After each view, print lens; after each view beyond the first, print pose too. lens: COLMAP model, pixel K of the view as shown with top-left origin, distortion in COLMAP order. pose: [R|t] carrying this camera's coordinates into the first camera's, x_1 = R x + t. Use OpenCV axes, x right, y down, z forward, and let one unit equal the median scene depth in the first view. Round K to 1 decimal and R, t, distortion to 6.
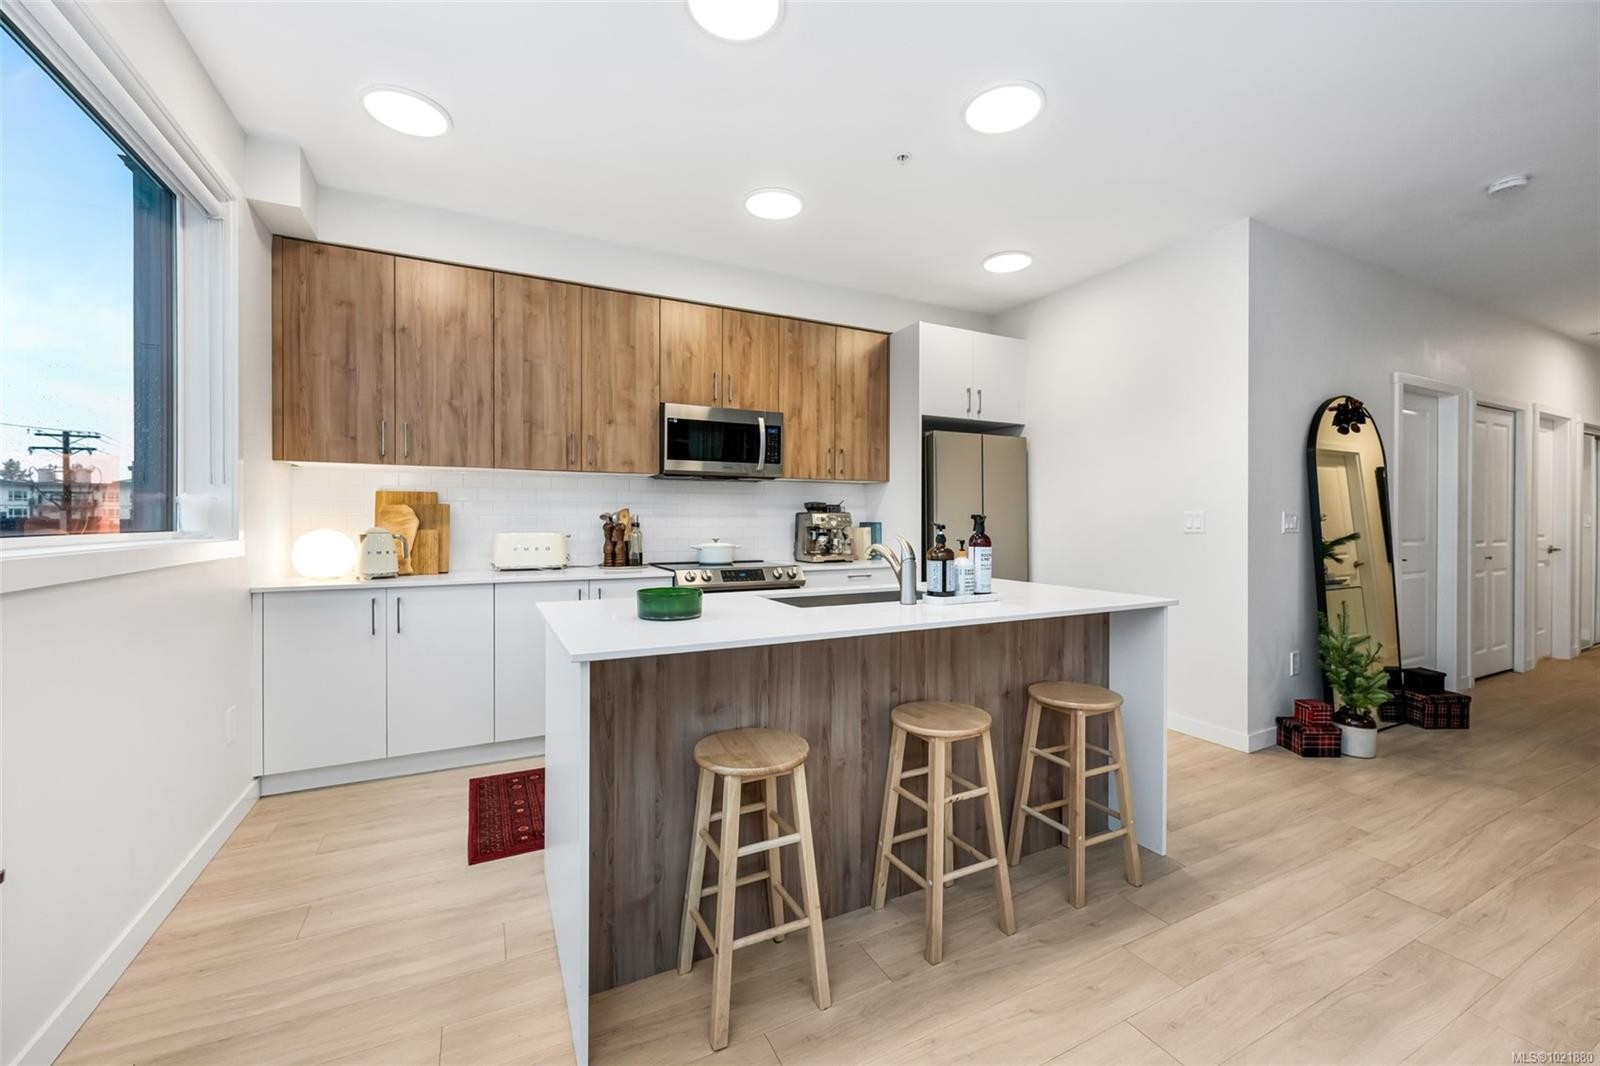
lens RADIAL K [[643.2, 0, 807.5], [0, 643.2, 523.8], [0, 0, 1]] dist [0.002800, -0.000035]
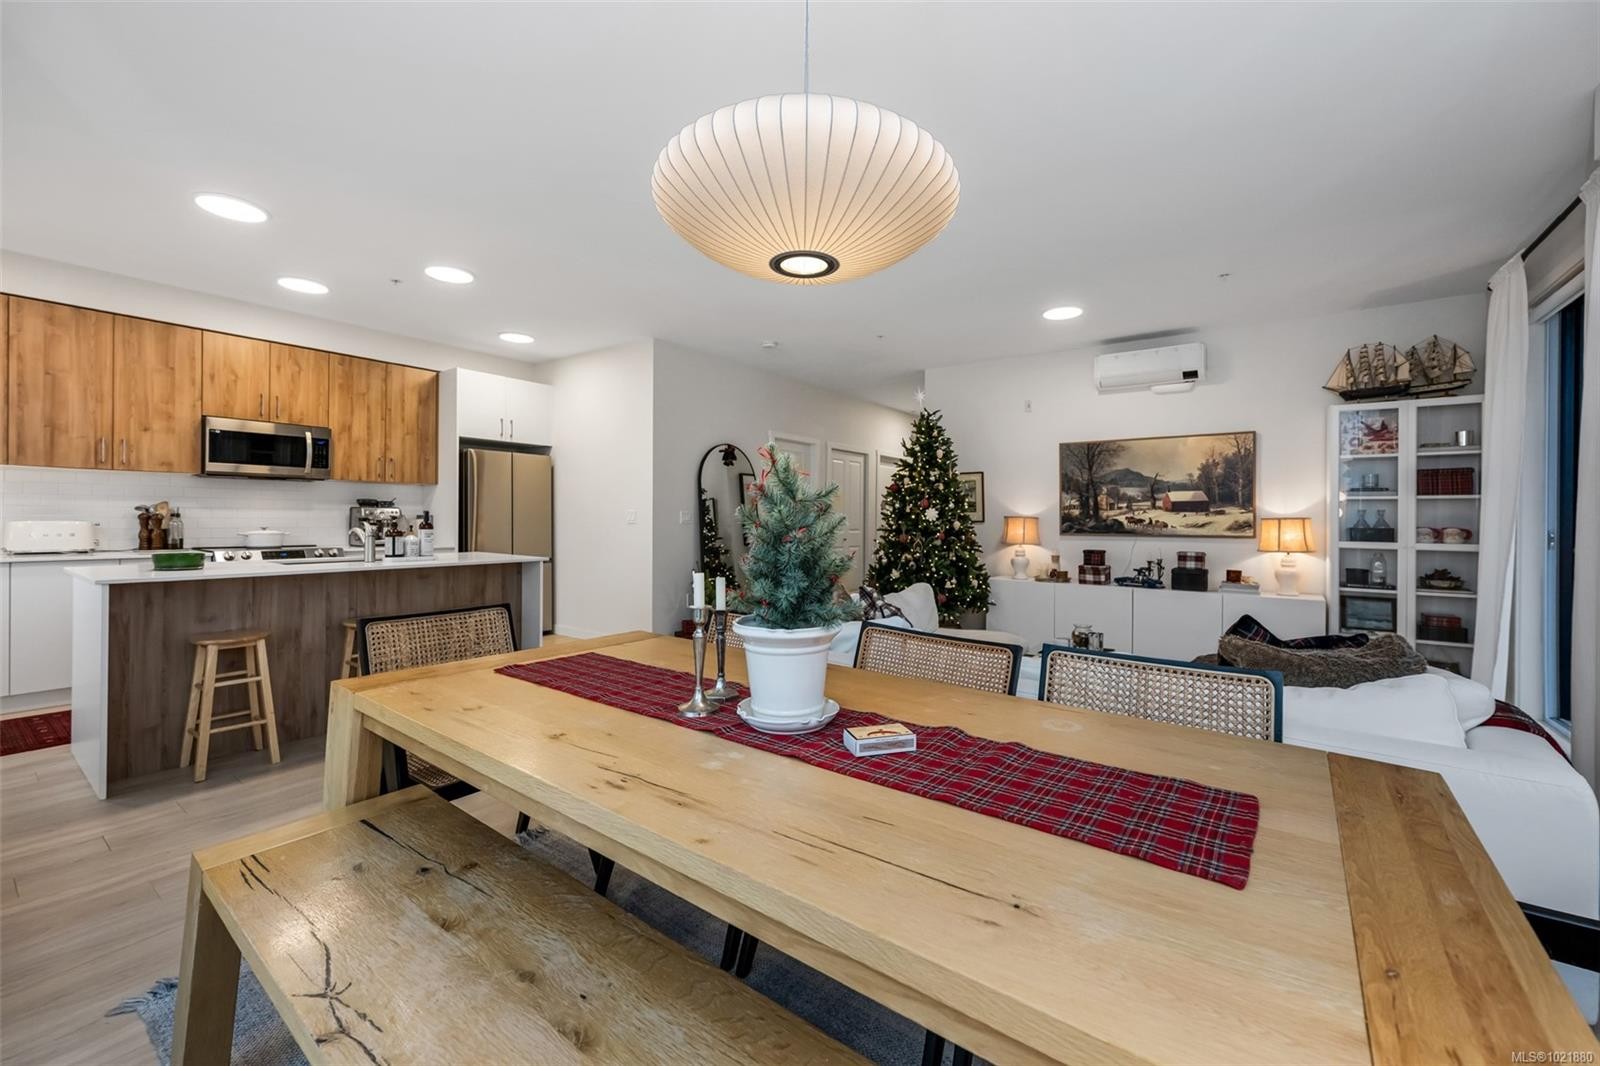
lens RADIAL K [[643.2, 0, 802.4], [0, 643.2, 520.2], [0, 0, 1]] dist [0.002800, -0.000035]
pose [[0.891442, 0.006422, 0.453089, 0.256025], [-0.007790, 0.999969, 0.001152, 0.000514], [-0.453068, -0.004556, 0.891464, -0.668917]]
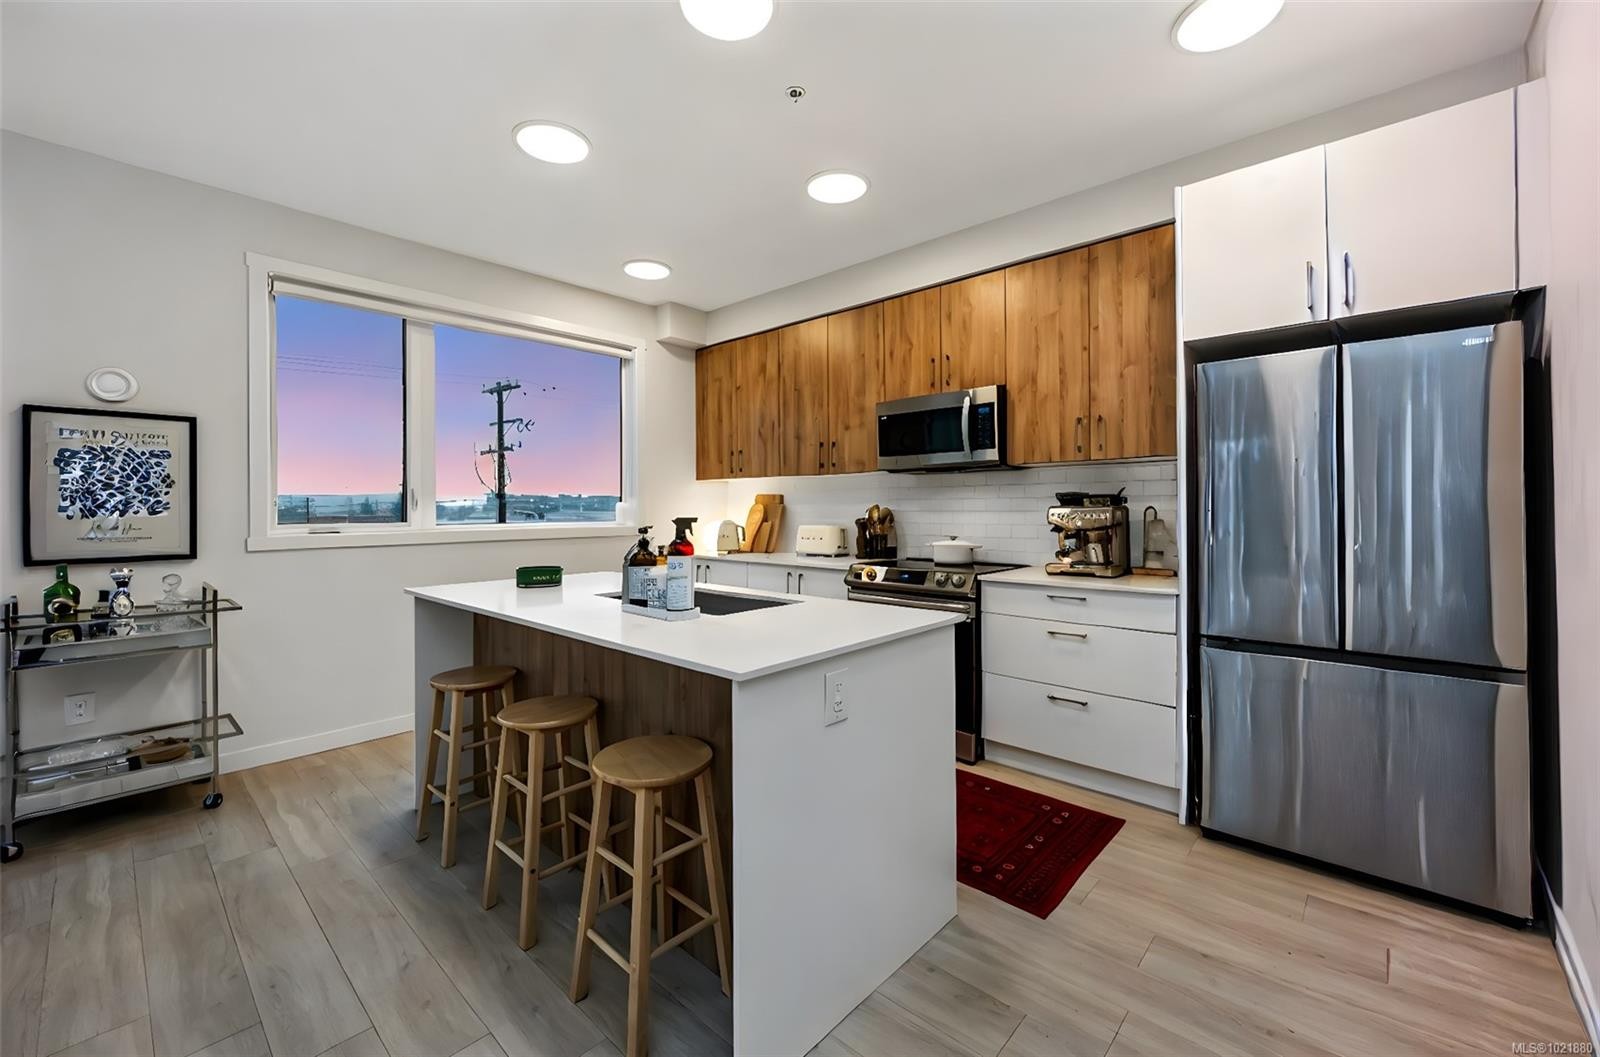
lens RADIAL K [[636.4, 0, 809.4], [0, 636.4, 508.2], [0, 0, 1]] dist [-0.002368, 0.001581]
pose [[0.358438, -0.002521, -0.933550, 0.740734], [-0.001080, 0.999995, -0.003115, -0.016030], [0.933553, 0.002125, 0.358433, 0.570412]]
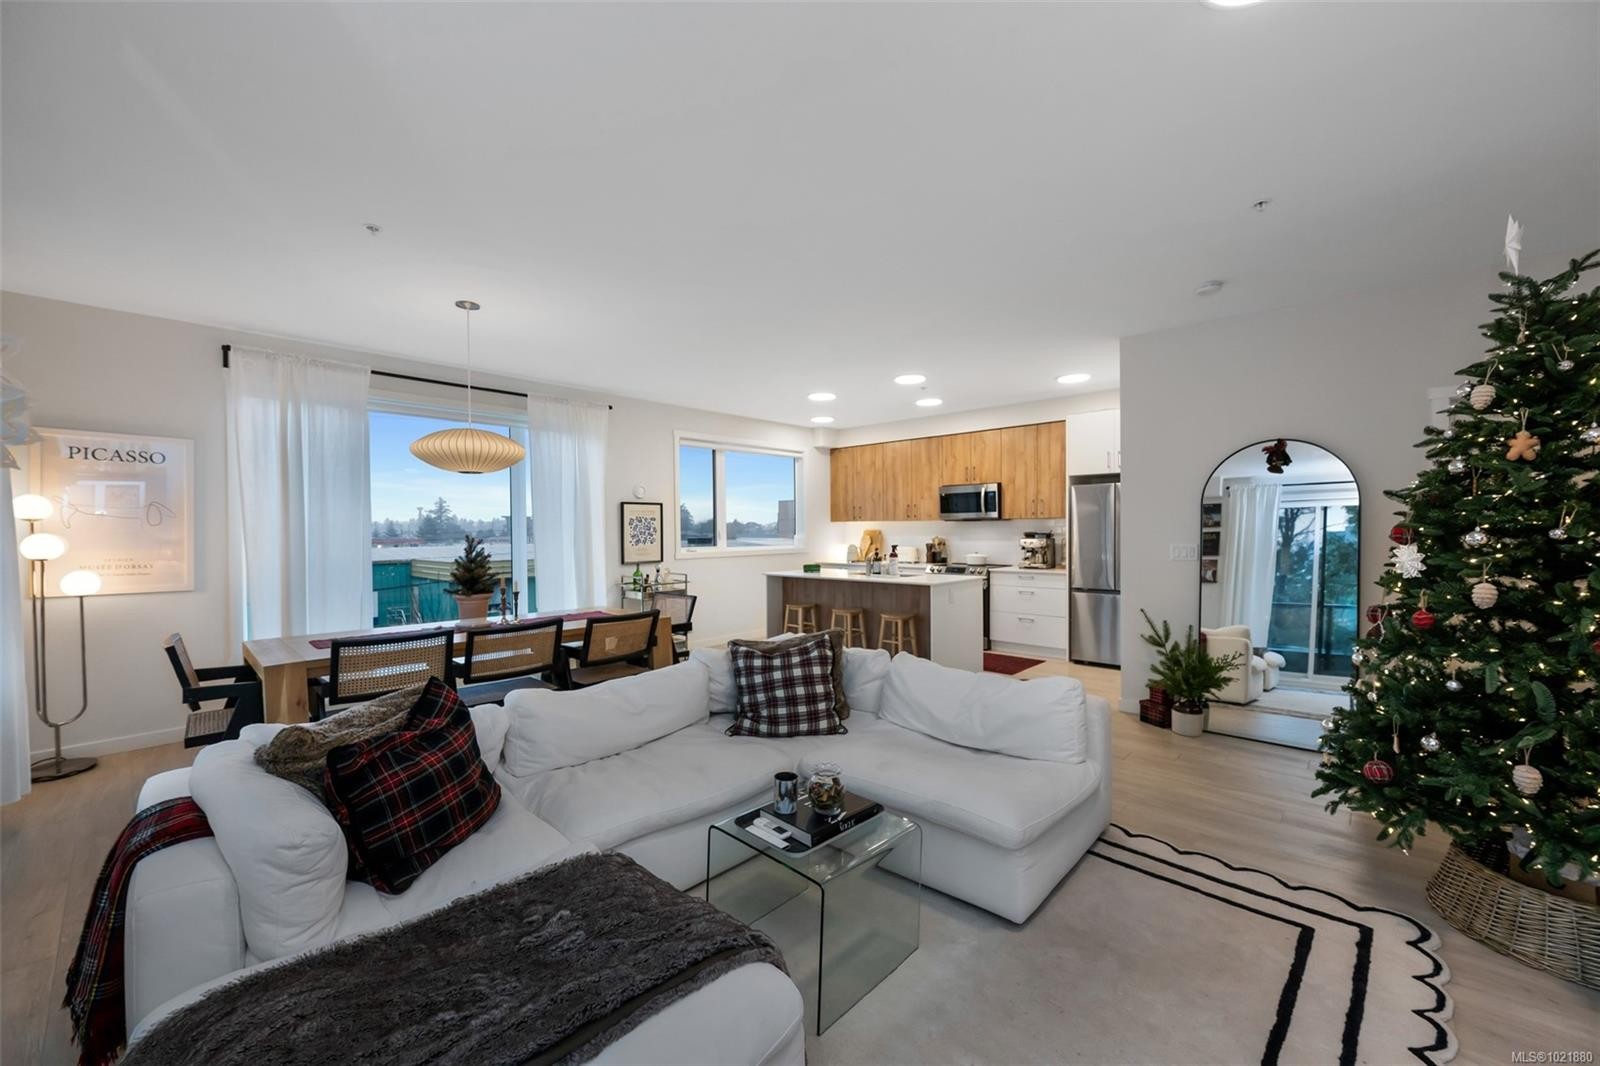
lens RADIAL K [[643.2, 0, 823.9], [0, 643.2, 541.8], [0, 0, 1]] dist [0.002800, -0.000035]
pose [[0.374090, 0.013660, -0.927292, 1.714421], [0.003203, 0.999867, 0.016021, -0.045837], [0.927387, -0.008964, 0.373996, -0.155635]]
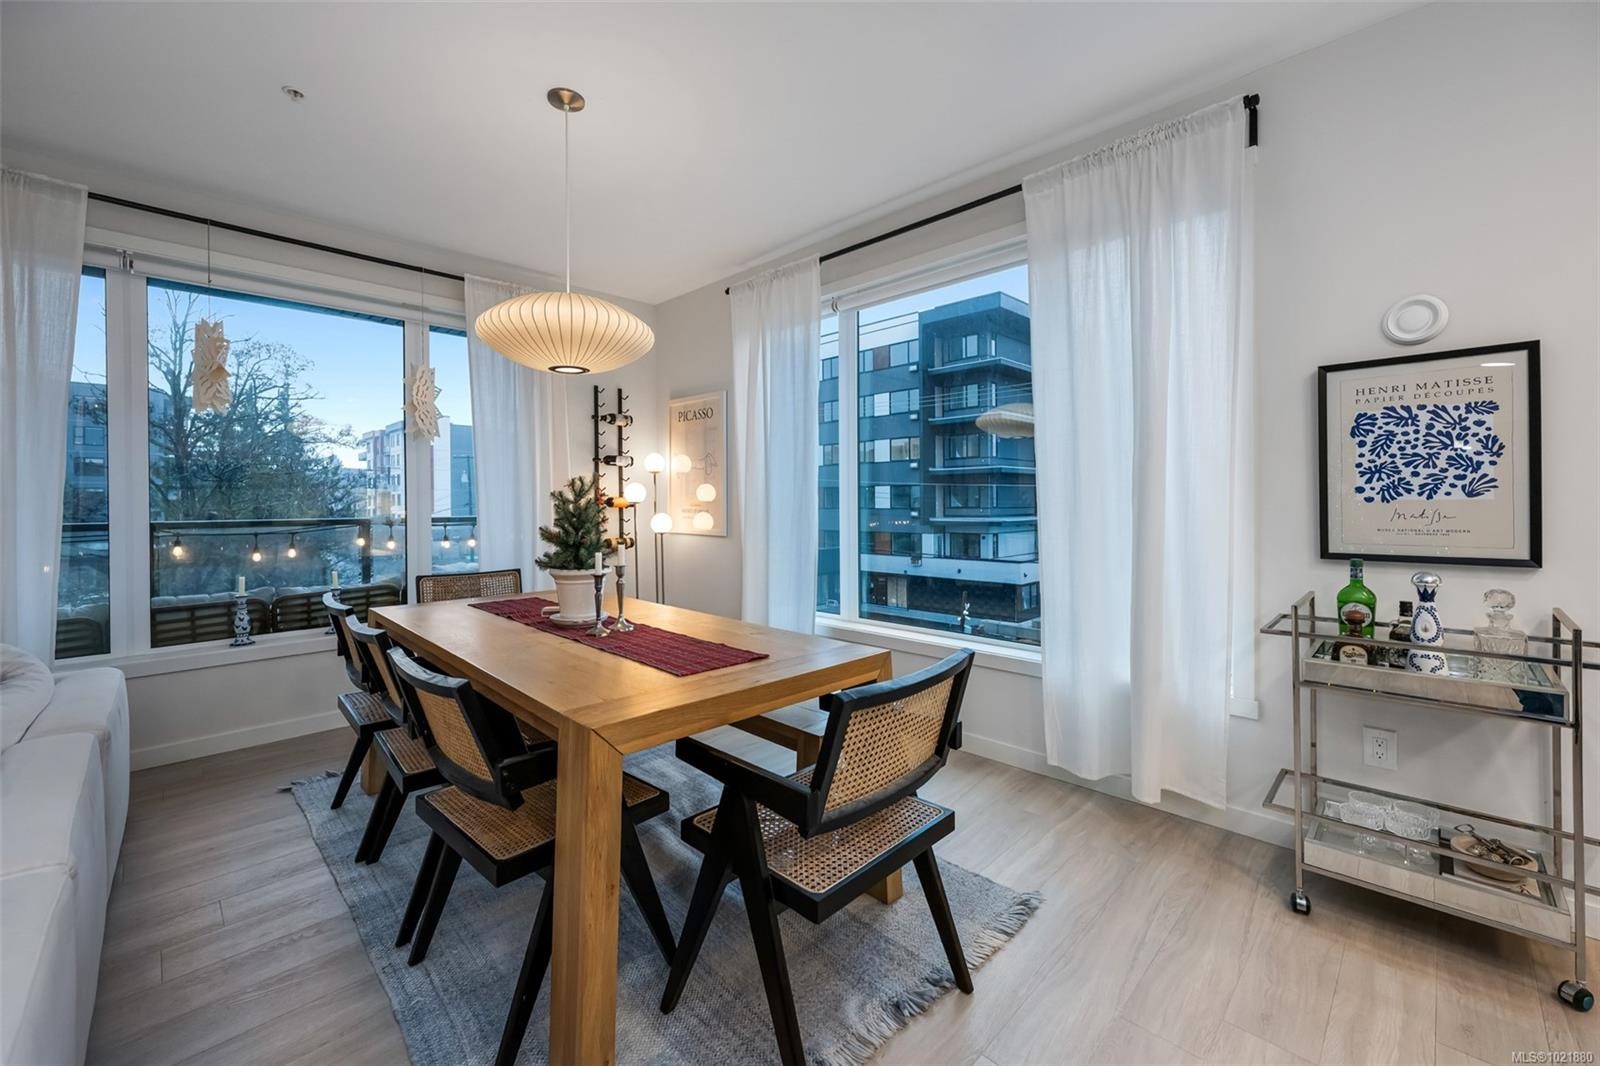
lens RADIAL K [[643.2, 0, 823.3], [0, 643.2, 501.1], [0, 0, 1]] dist [0.002800, -0.000035]
pose [[-0.946043, 0.000898, -0.324041, 0.399725], [0.001544, 0.999997, -0.001736, -0.006039], [0.324038, -0.002143, -0.946042, 0.427633]]
